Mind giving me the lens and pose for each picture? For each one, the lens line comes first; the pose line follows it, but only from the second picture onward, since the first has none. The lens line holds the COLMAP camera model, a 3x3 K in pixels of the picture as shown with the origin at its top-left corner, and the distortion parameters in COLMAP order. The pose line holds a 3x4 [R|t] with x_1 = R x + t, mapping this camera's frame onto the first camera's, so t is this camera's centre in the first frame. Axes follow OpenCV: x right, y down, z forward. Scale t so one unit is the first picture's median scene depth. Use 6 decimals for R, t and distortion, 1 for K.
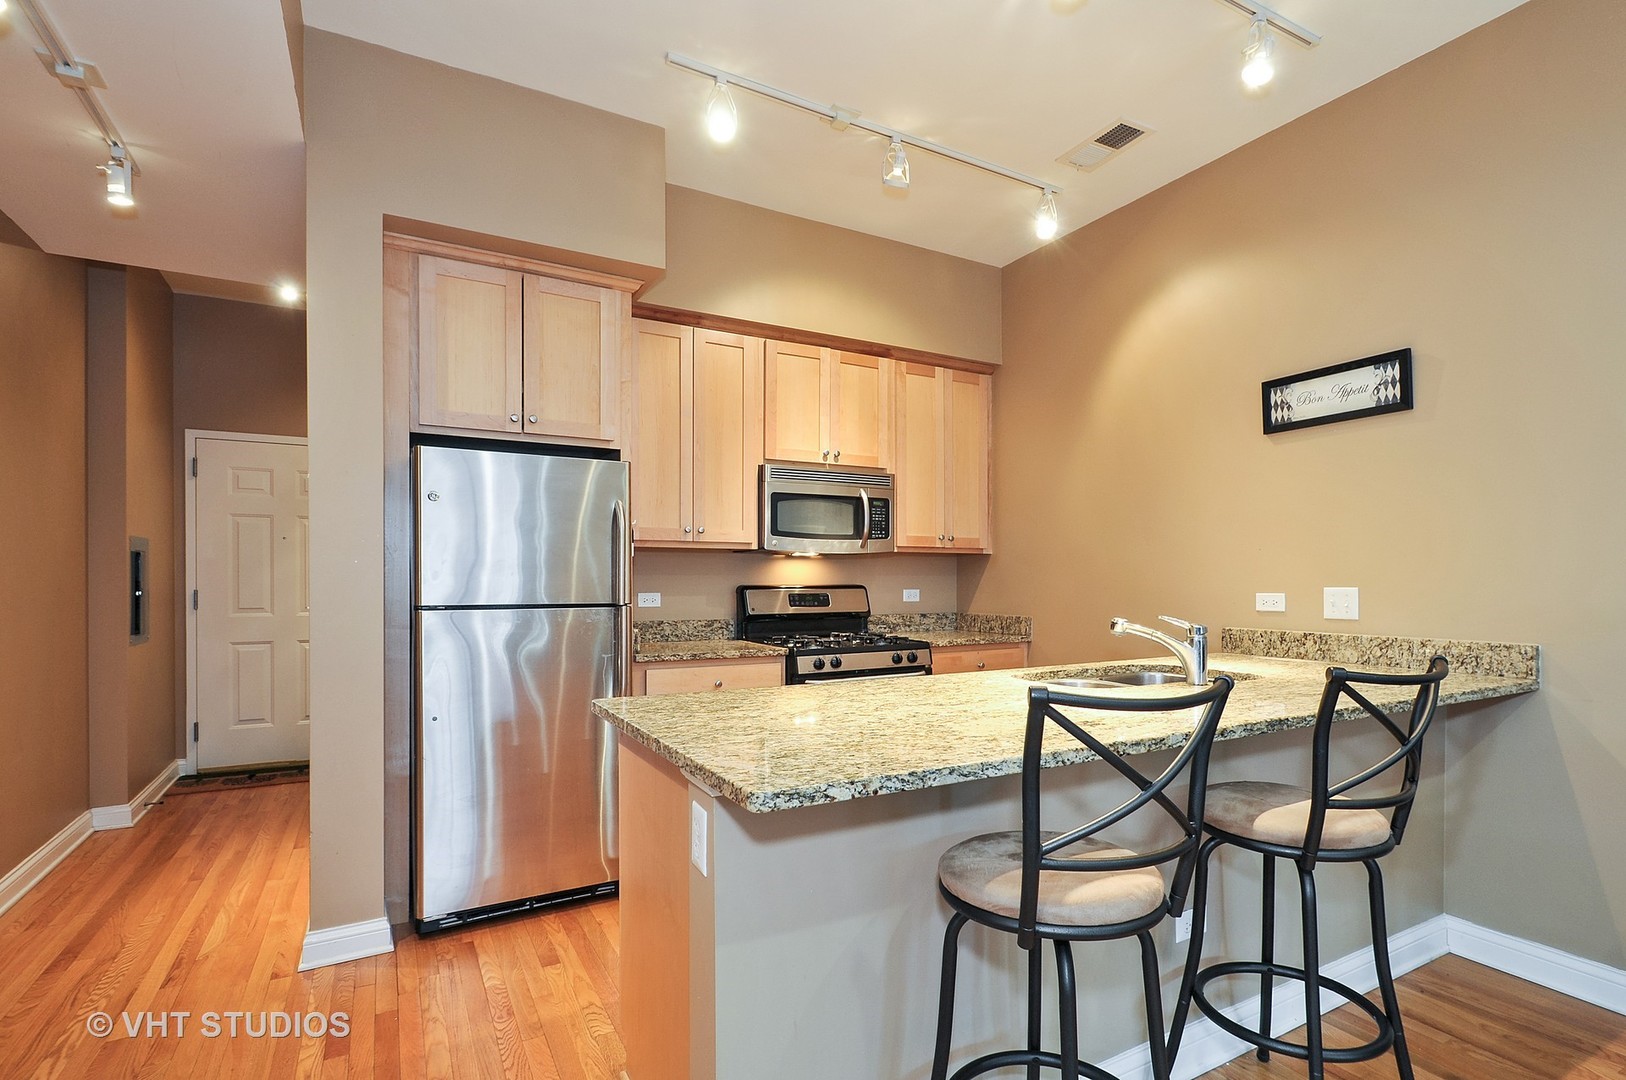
lens RADIAL K [[784.0, 0, 818.8], [0, 784.0, 582.3], [0, 0, 1]] dist [-0.000734, 0.000997]
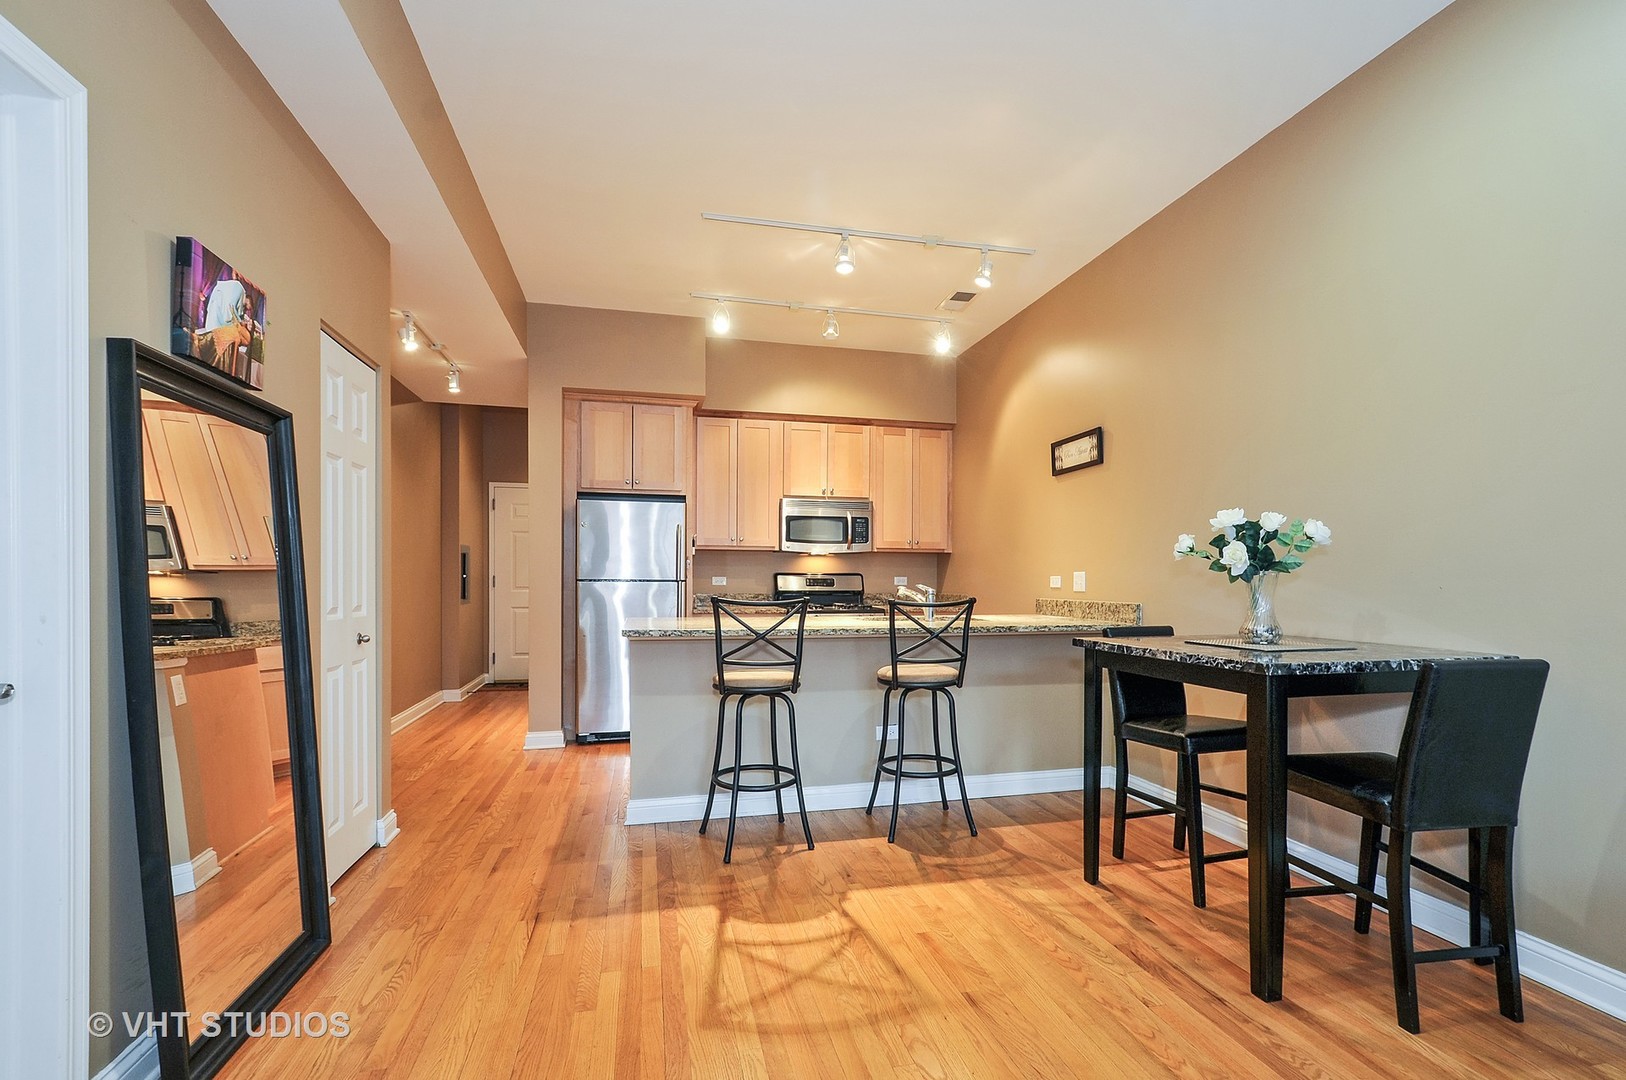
lens RADIAL K [[739.1, 0, 820.8], [0, 739.1, 583.6], [0, 0, 1]] dist [0.009660, 0.000368]
pose [[0.961527, 0.007179, -0.274616, 0.467545], [-0.006464, 0.999973, 0.003508, 0.023420], [0.274634, -0.001598, 0.961548, -0.501254]]
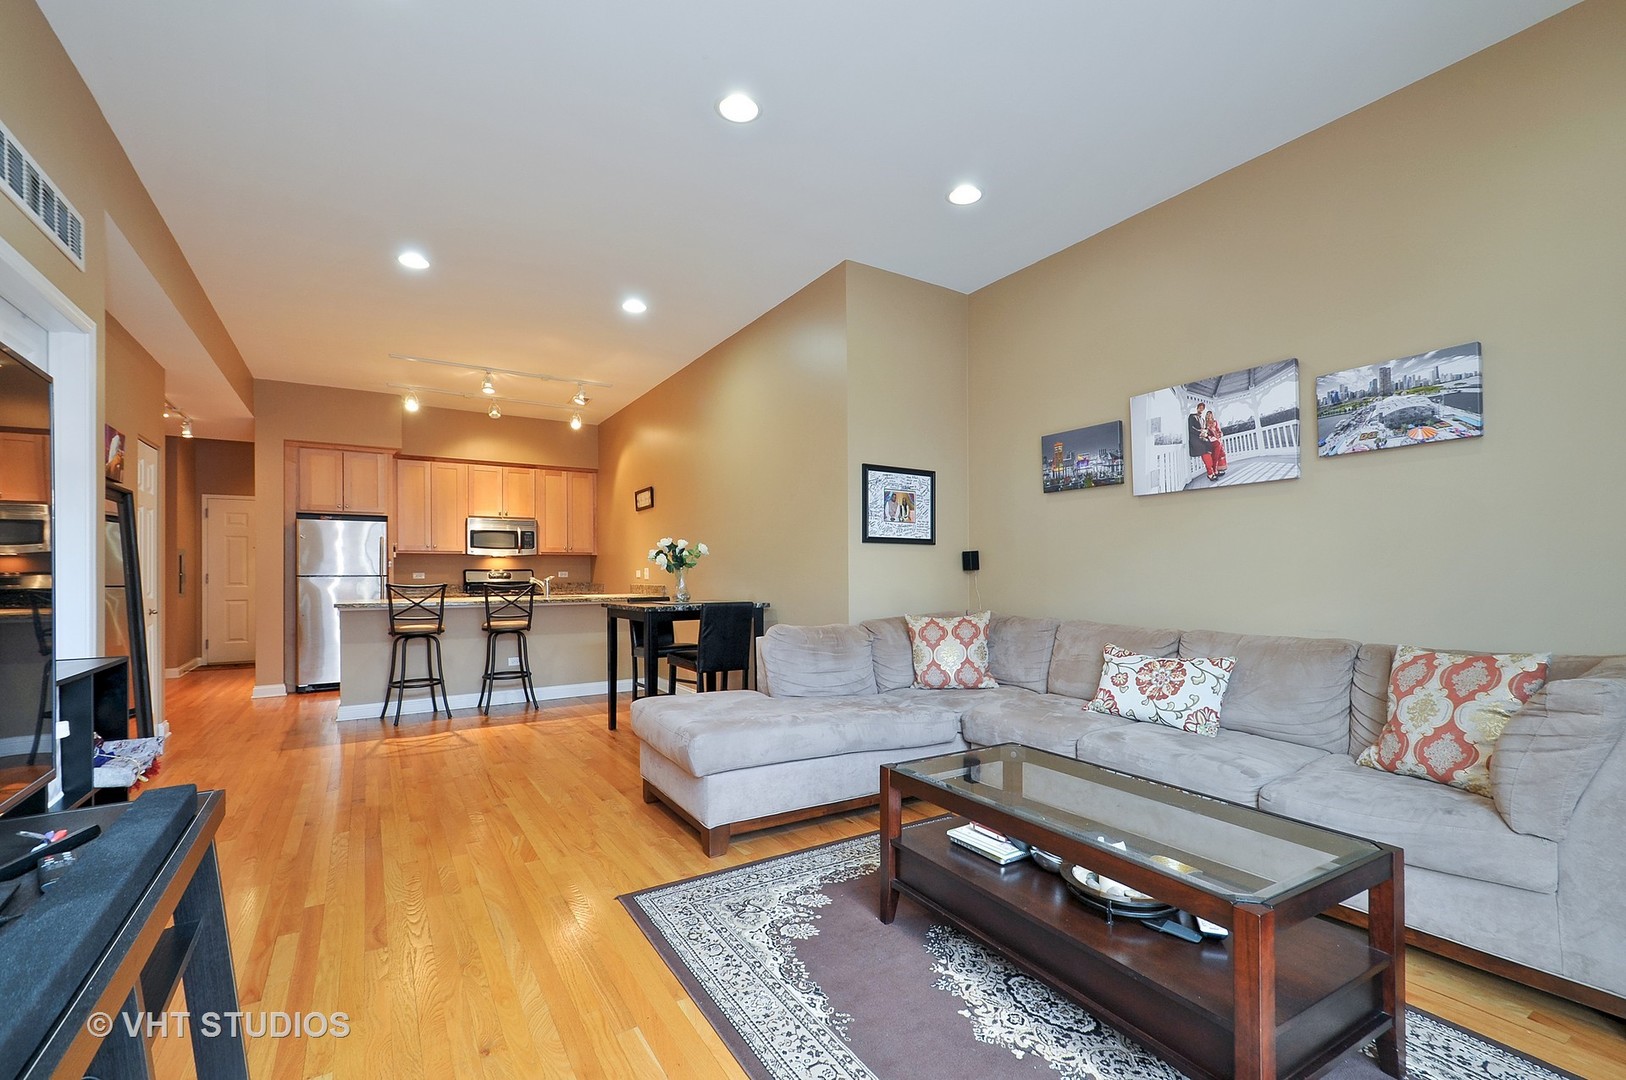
lens RADIAL K [[714.7, 0, 820.2], [0, 714.7, 568.5], [0, 0, 1]] dist [0.042791, -0.018950]
pose [[0.998961, -0.003531, 0.045447, 0.959893], [0.003945, 0.999952, -0.009017, 0.027385], [-0.045413, 0.009187, 0.998926, -1.305892]]
